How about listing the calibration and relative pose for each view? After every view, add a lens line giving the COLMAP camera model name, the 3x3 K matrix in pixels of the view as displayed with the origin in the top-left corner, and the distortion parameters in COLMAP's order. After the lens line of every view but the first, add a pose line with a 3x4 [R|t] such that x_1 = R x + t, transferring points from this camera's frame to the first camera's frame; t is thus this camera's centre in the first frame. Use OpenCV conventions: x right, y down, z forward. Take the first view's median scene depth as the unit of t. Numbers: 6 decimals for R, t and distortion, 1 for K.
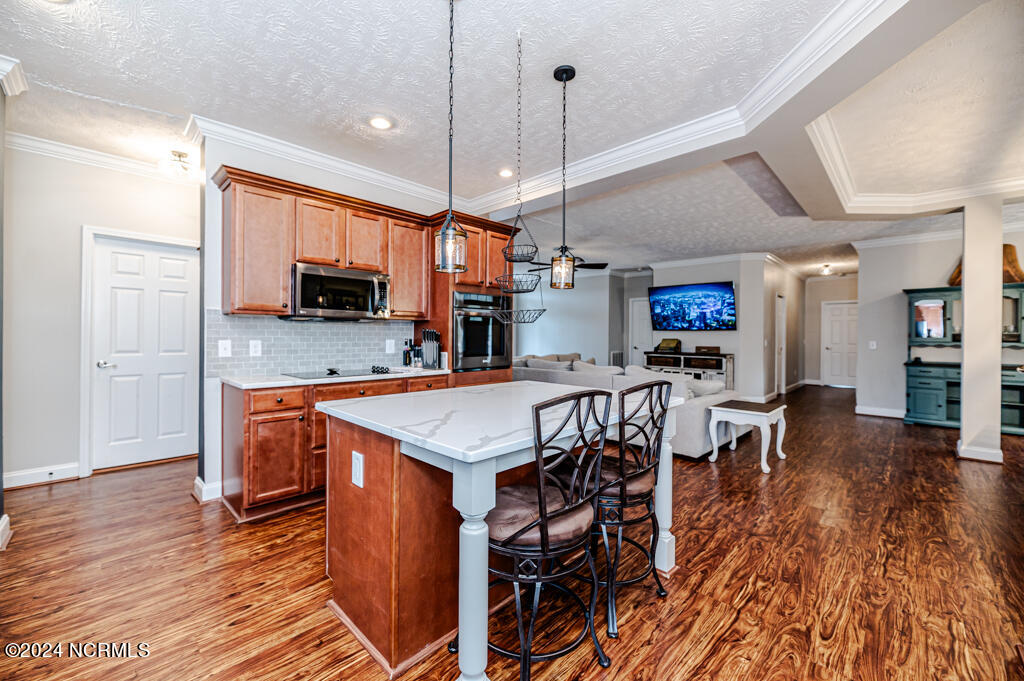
lens RADIAL K [[407.6, 0, 511.3], [0, 407.6, 335.9], [0, 0, 1]] dist [-0.000813, -0.000315]
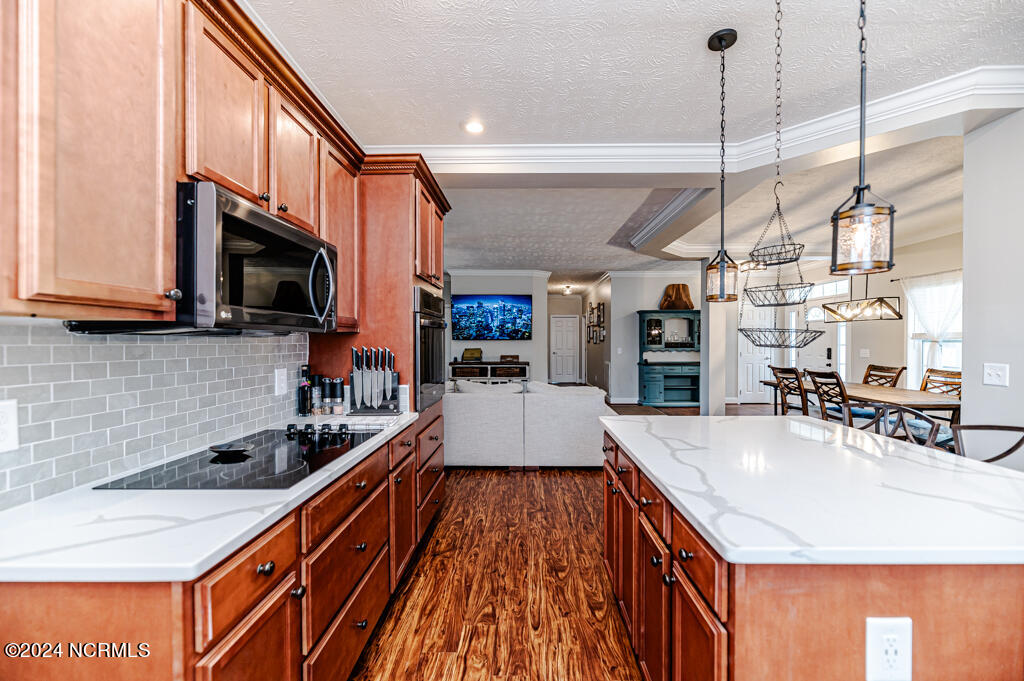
lens RADIAL K [[415.3, 0, 525.6], [0, 415.3, 344.3], [0, 0, 1]] dist [-0.001838, -0.000395]
pose [[0.717300, -0.012779, 0.696647, -0.473275], [0.007622, 0.999916, 0.010494, -0.026769], [-0.696723, -0.002218, 0.717337, 0.428444]]
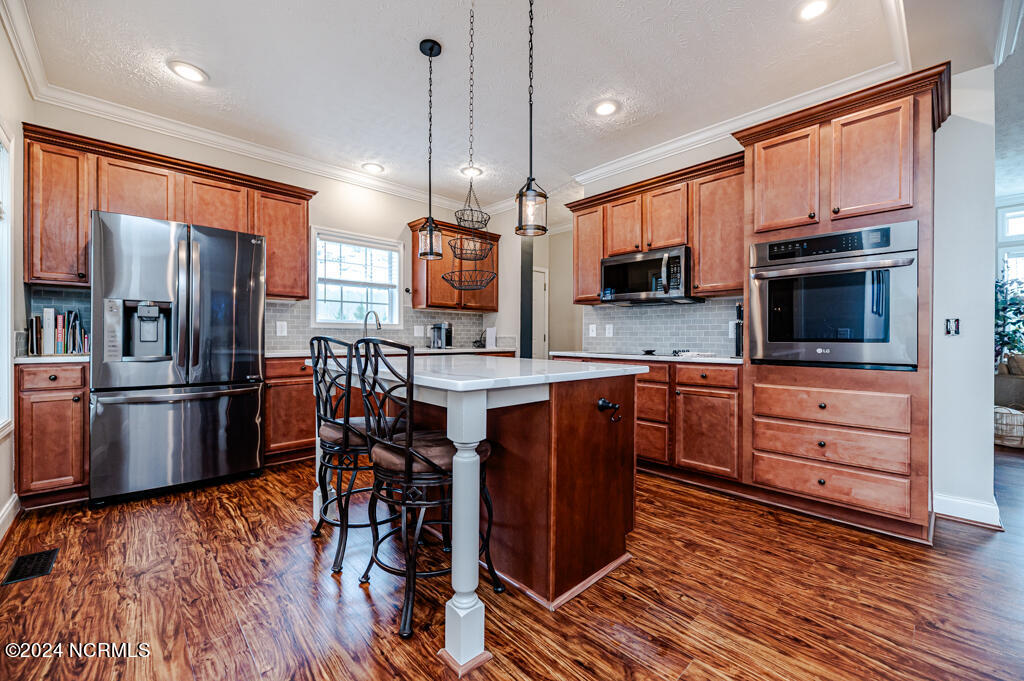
lens RADIAL K [[414.1, 0, 512.3], [0, 414.1, 338.4], [0, 0, 1]] dist [-0.000268, -0.000218]
pose [[-0.042418, -0.006897, -0.999076, 0.579373], [-0.006448, 0.999957, -0.006629, 0.055230], [0.999079, 0.006161, -0.042460, 0.636880]]
